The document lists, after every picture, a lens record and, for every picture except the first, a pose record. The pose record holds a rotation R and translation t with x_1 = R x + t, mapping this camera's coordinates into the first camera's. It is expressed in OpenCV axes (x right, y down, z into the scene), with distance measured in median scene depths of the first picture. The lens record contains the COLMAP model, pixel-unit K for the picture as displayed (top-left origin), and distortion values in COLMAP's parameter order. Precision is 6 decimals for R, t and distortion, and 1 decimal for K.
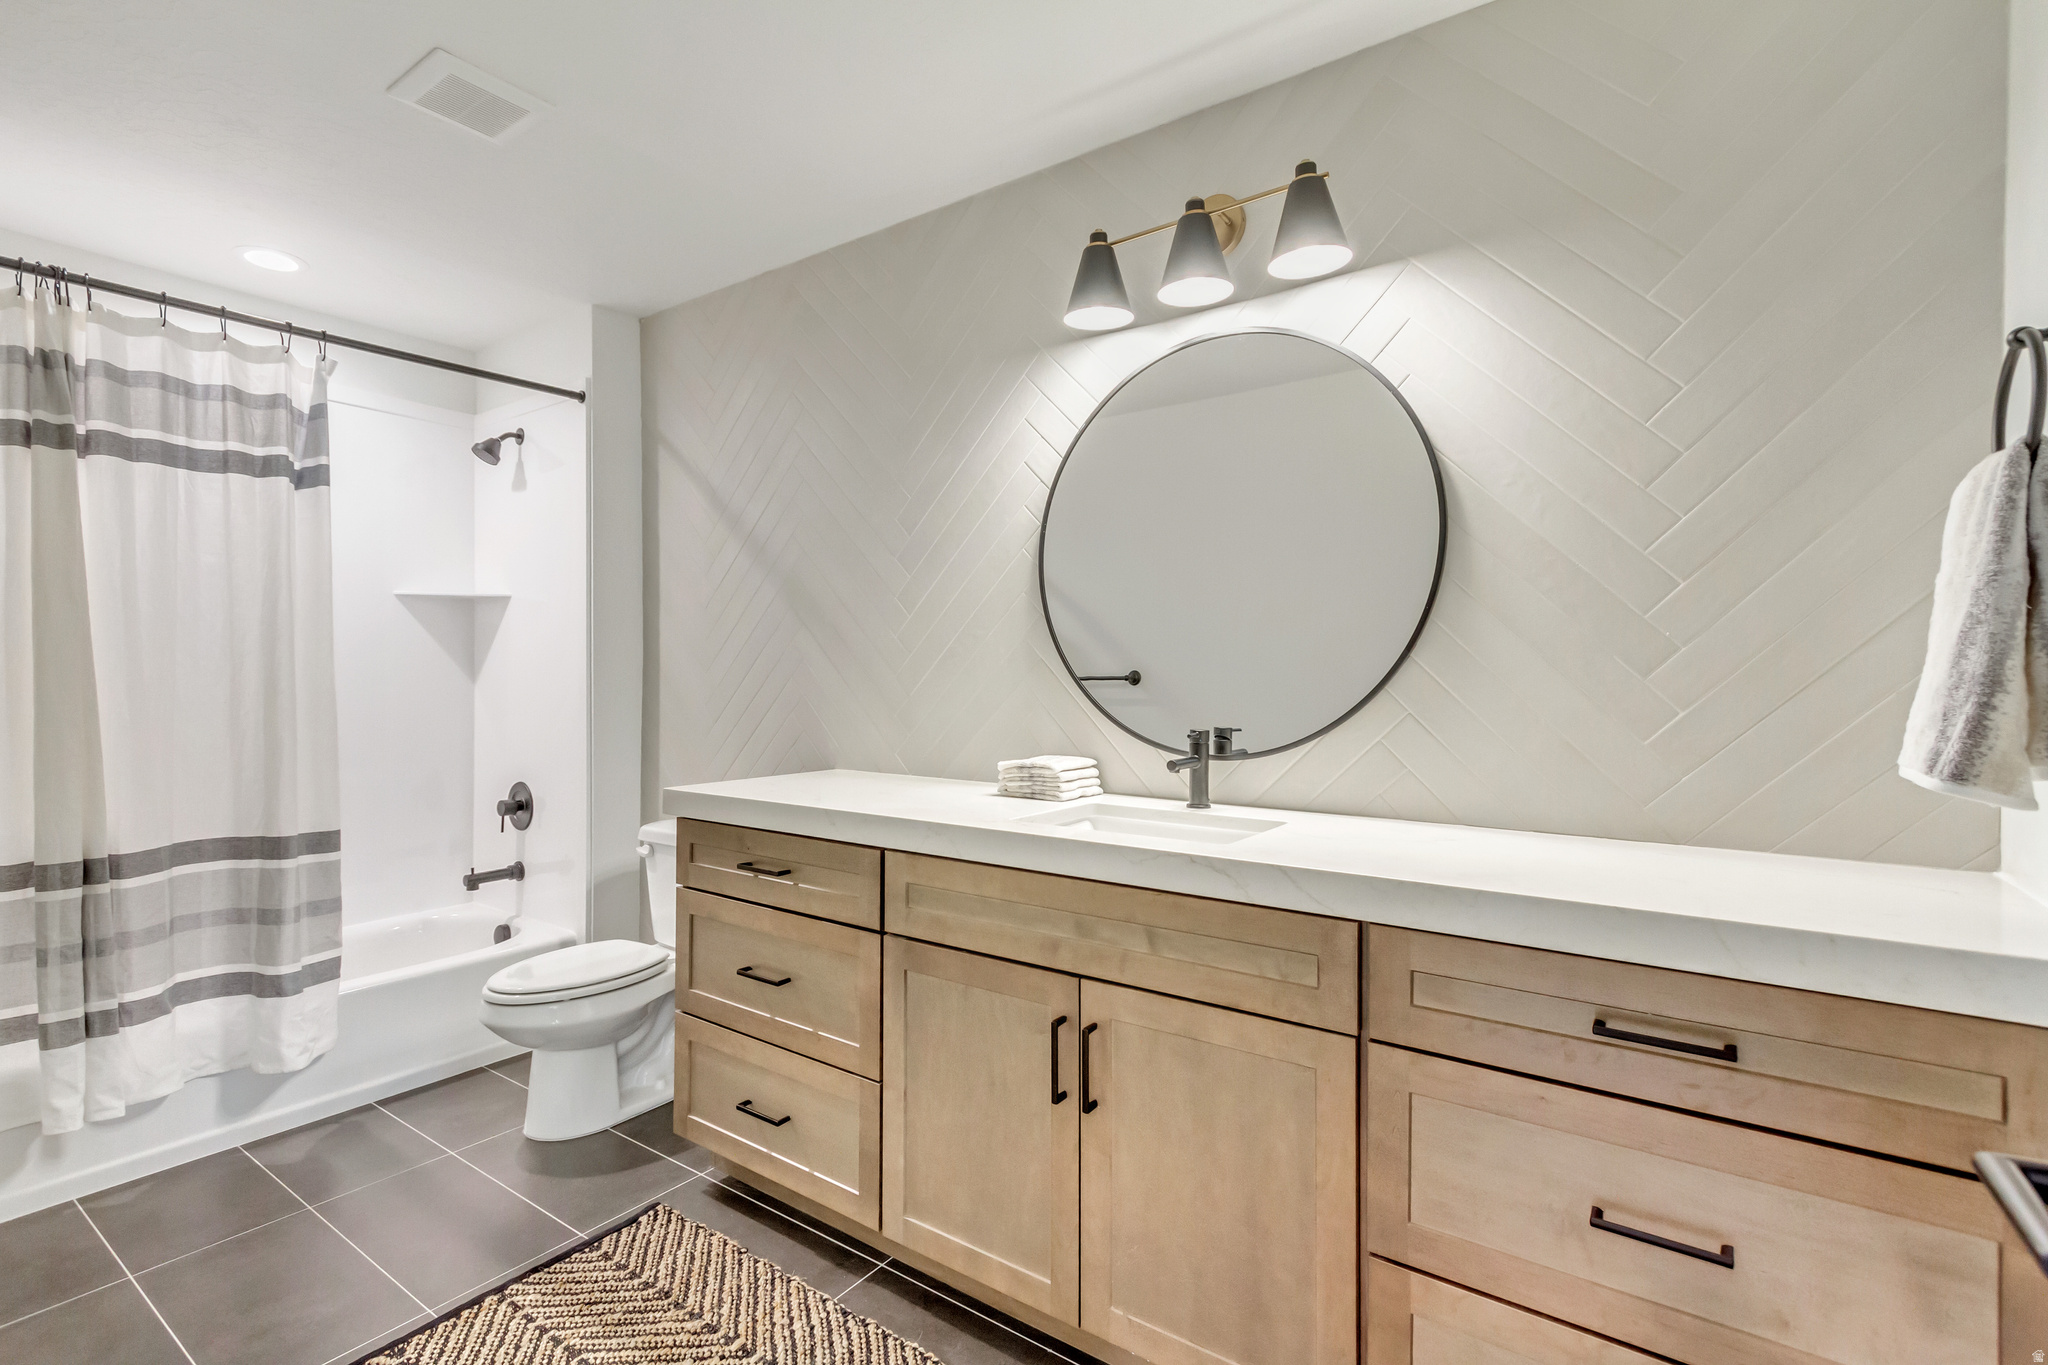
lens RADIAL K [[928.2, 0, 1024.0], [0, 928.2, 682.5], [0, 0, 1]] dist [-0.023285, 0.000008]
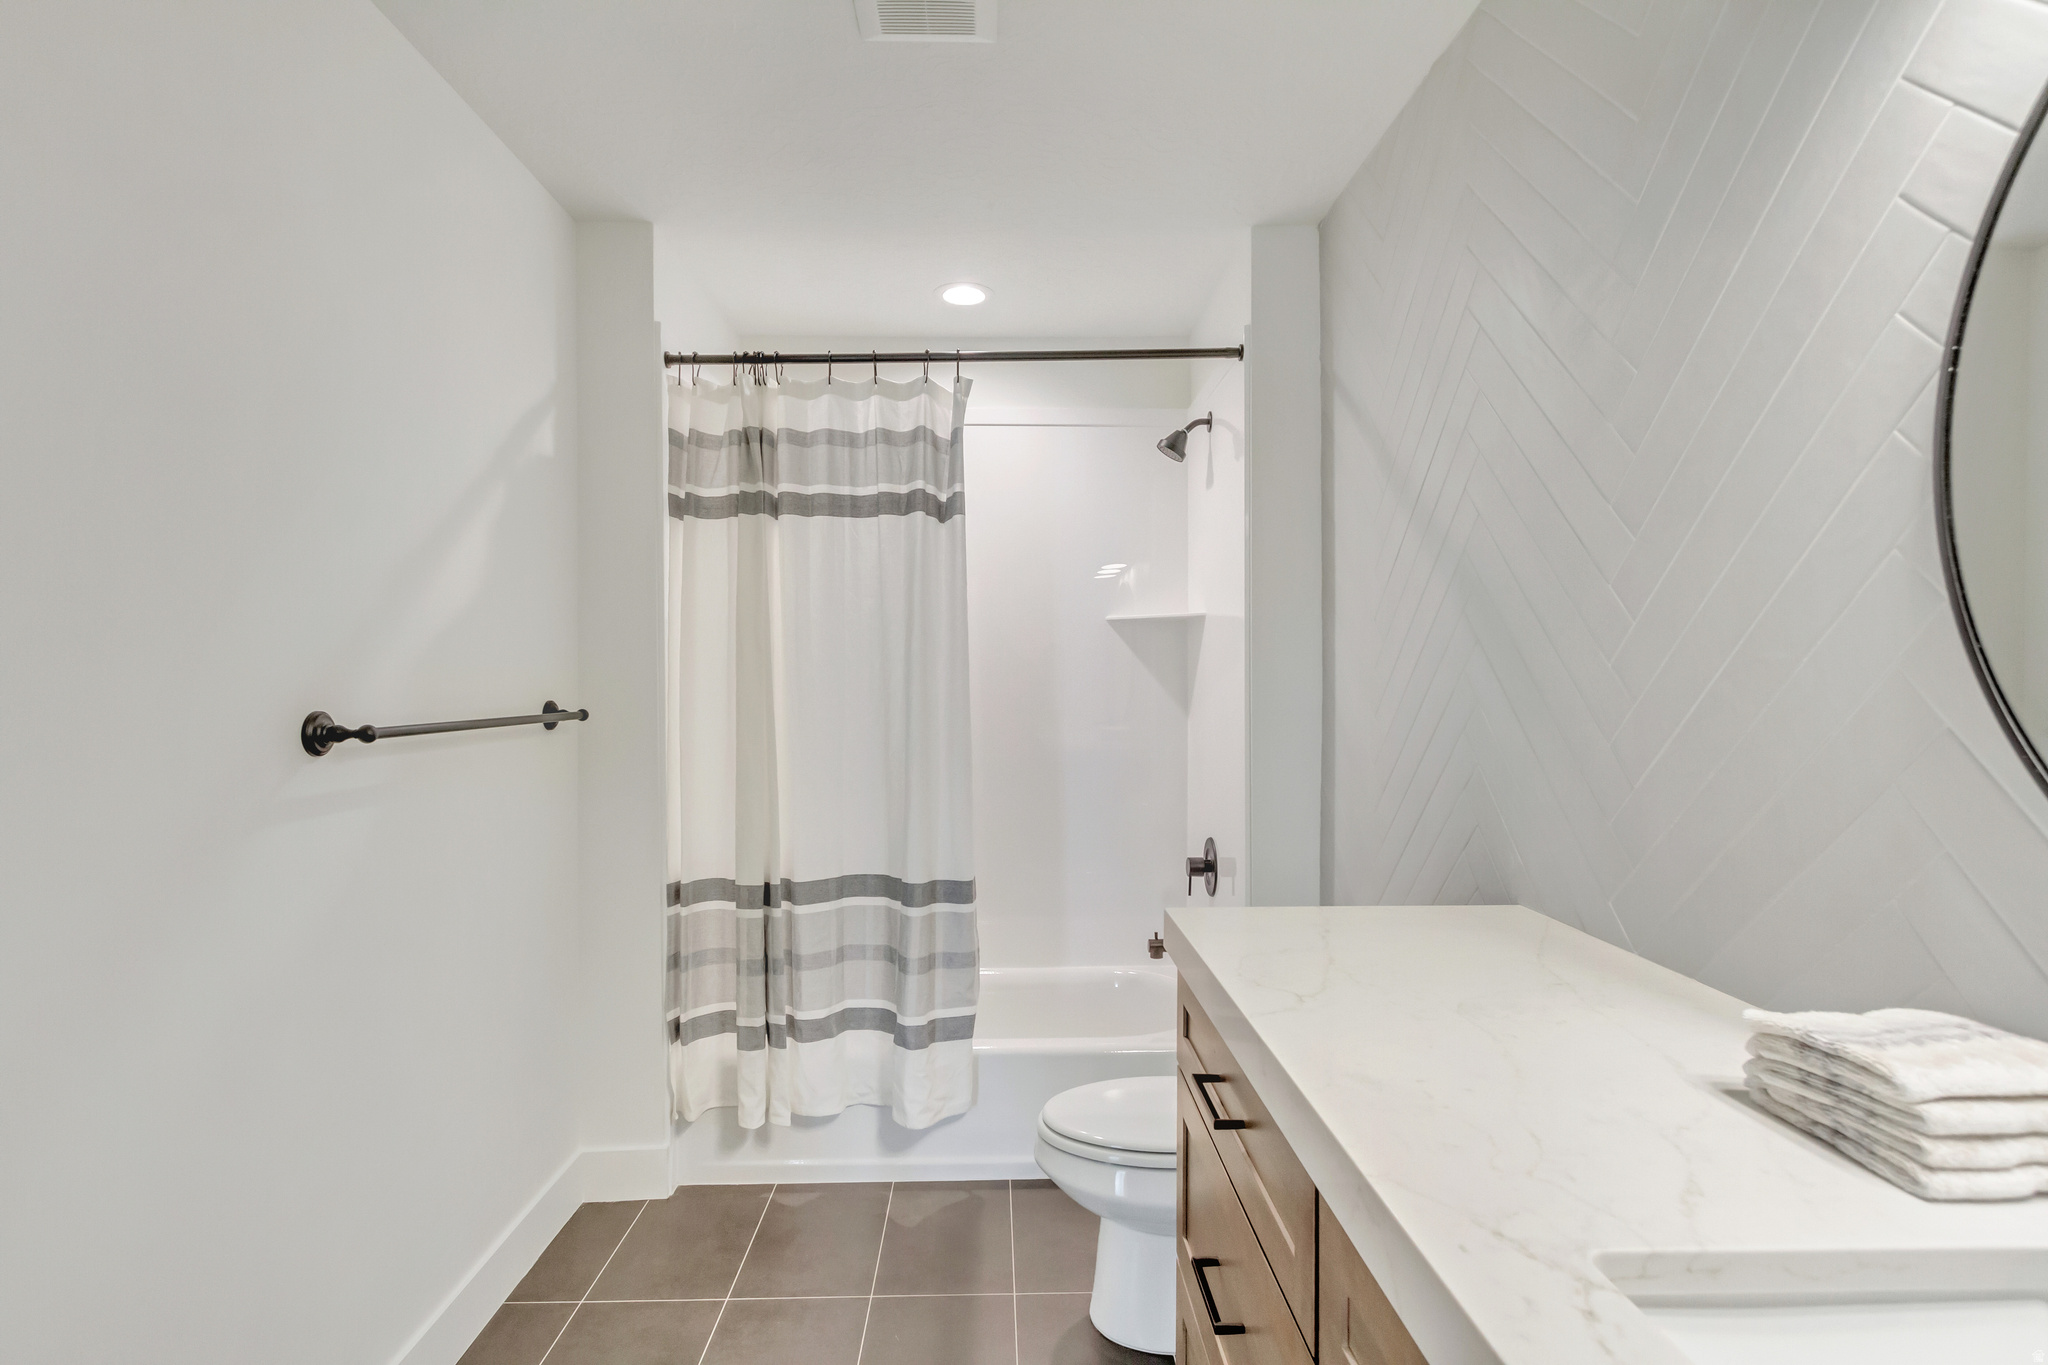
lens RADIAL K [[1000.1, 0, 1020.5], [0, 1000.1, 689.6], [0, 0, 1]] dist [0.001196, -0.000279]
pose [[0.591294, 0.003142, -0.806450, 0.113613], [-0.001799, 0.999995, 0.002577, -0.039689], [0.806454, -0.000073, 0.591297, 0.469681]]
